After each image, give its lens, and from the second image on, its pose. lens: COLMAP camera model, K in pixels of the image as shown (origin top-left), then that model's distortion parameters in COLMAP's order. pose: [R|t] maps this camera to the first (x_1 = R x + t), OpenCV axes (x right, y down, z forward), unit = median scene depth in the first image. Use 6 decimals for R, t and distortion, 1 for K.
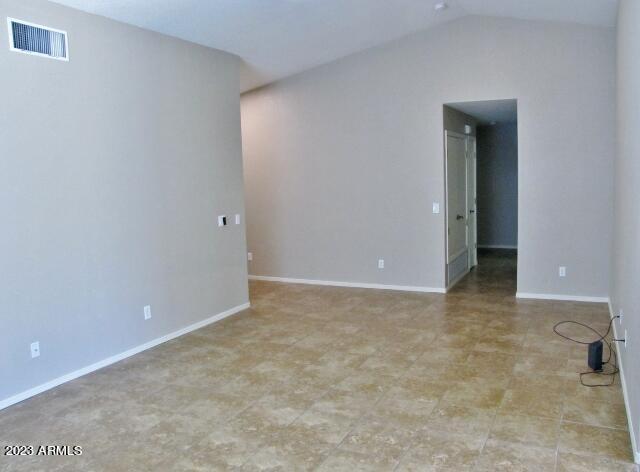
lens RADIAL K [[561.3, 0, 320.0], [0, 561.3, 236.0], [0, 0, 1]] dist [-0.055189, -0.001482]
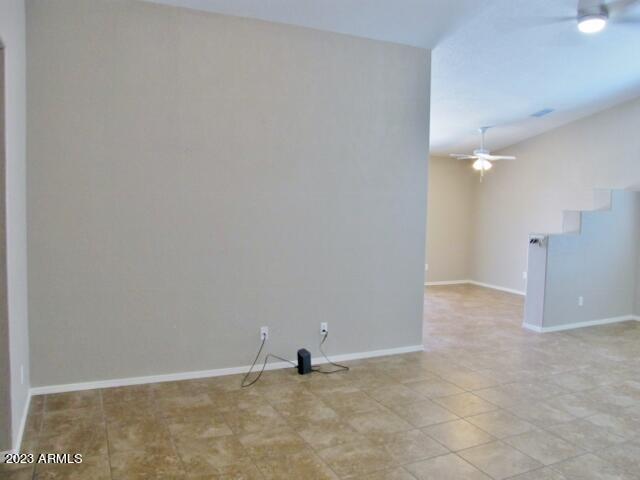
lens RADIAL K [[527.3, 0, 320.0], [0, 527.3, 240.0], [0, 0, 1]] dist [-0.121986, 0.114103]
pose [[-0.784592, -0.037660, 0.618868, -0.219898], [0.069234, 0.986590, 0.147810, -0.215938], [-0.616135, 0.158817, -0.771463, 1.903602]]
